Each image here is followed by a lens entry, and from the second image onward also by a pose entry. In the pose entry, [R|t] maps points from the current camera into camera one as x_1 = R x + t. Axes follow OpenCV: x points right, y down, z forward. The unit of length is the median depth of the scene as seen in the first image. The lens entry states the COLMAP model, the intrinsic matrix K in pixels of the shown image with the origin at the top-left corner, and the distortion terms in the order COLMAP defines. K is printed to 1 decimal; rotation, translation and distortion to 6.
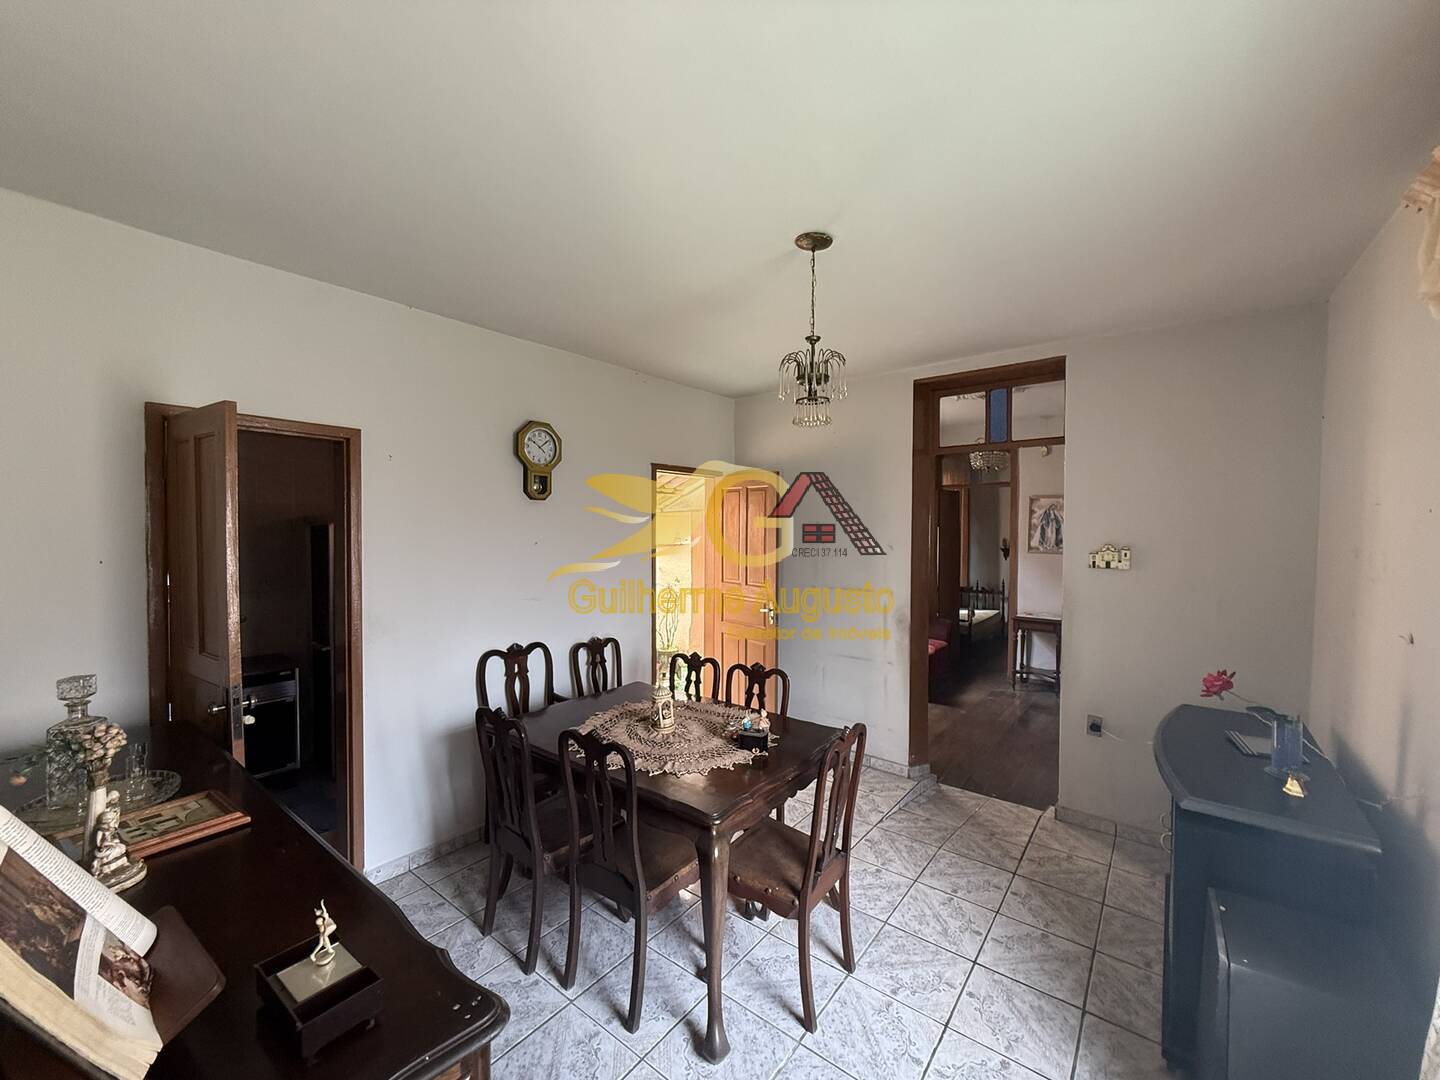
lens RADIAL K [[573.0, 0, 725.3], [0, 573.0, 536.1], [0, 0, 1]] dist [0.001642, -0.000368]
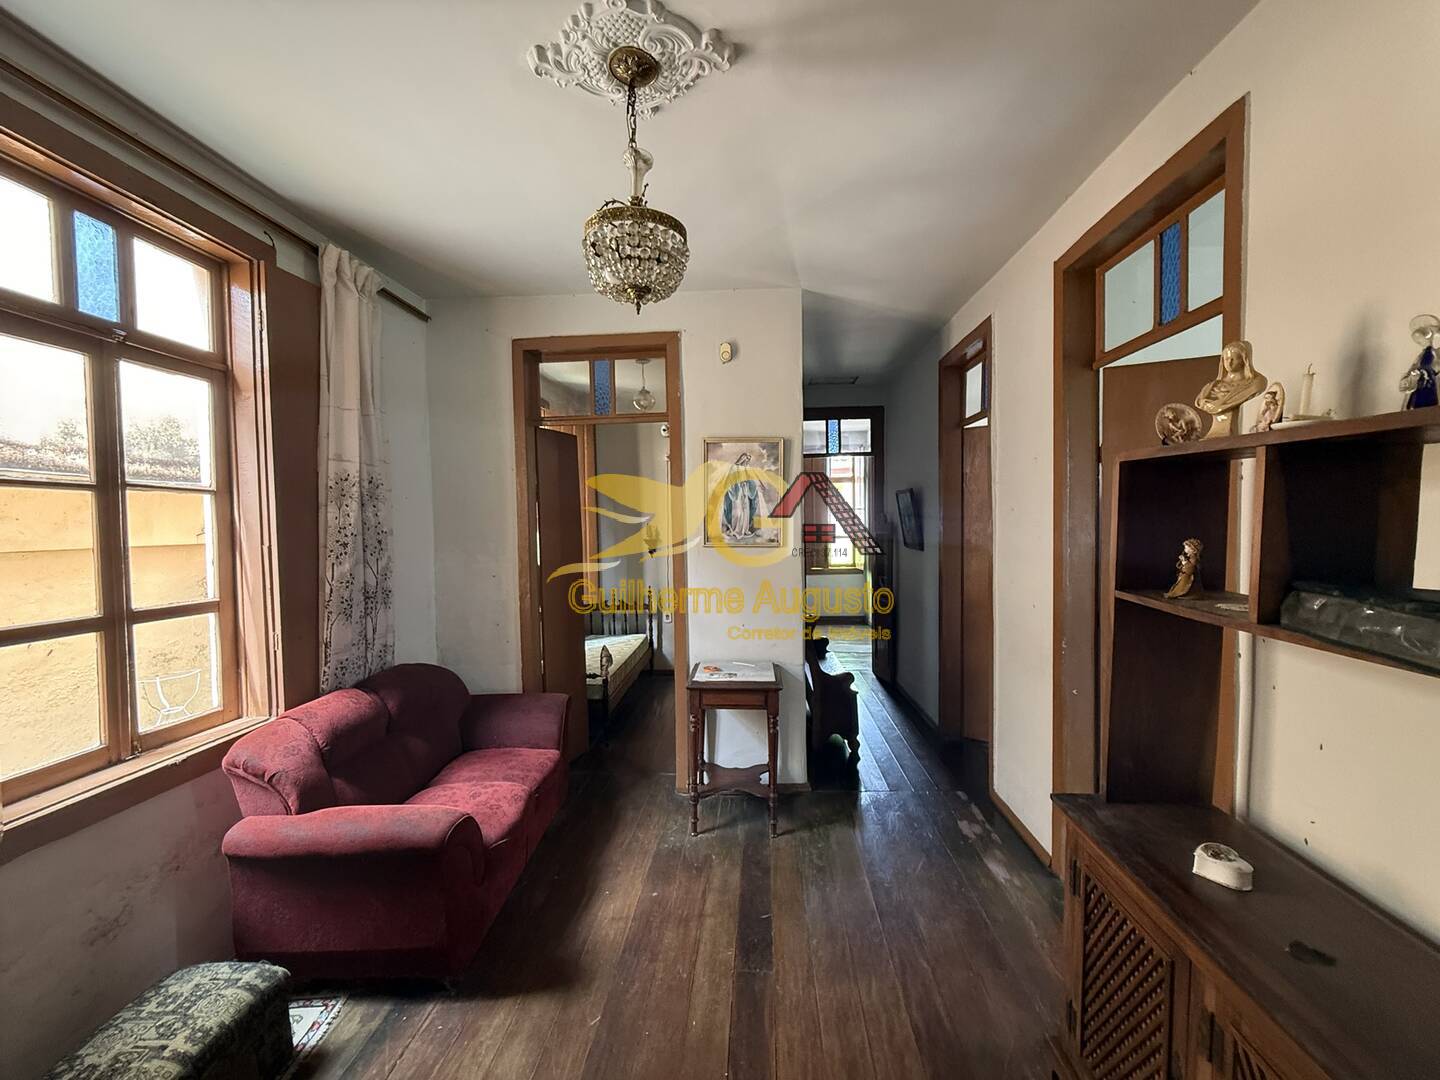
lens RADIAL K [[573.0, 0, 725.0], [0, 573.0, 542.8], [0, 0, 1]] dist [0.001642, -0.000368]
pose [[0.817449, -0.039448, 0.574649, 0.245508], [0.026788, 0.999176, 0.030484, 0.009422], [-0.575378, -0.009525, 0.817832, 0.564917]]
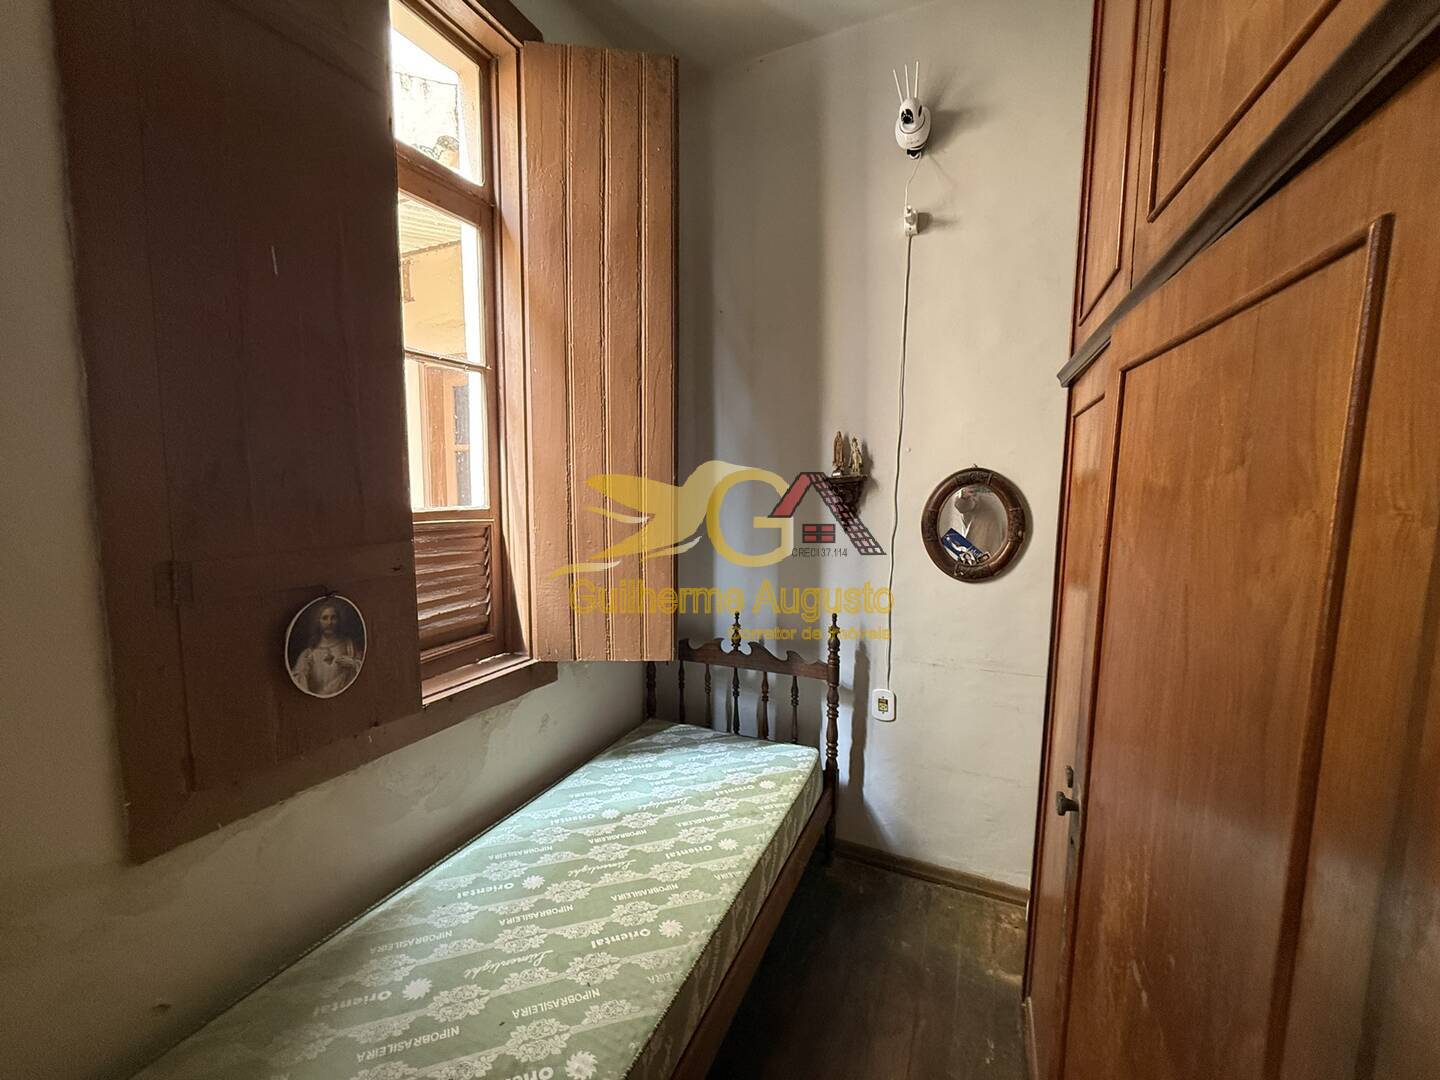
lens RADIAL K [[573.0, 0, 724.9], [0, 573.0, 537.1], [0, 0, 1]] dist [0.001642, -0.000368]
pose [[0.968817, -0.022671, 0.246737, 0.538985], [0.000821, 0.996093, 0.088302, 0.033047], [-0.247775, -0.085346, 0.965051, 1.104665]]
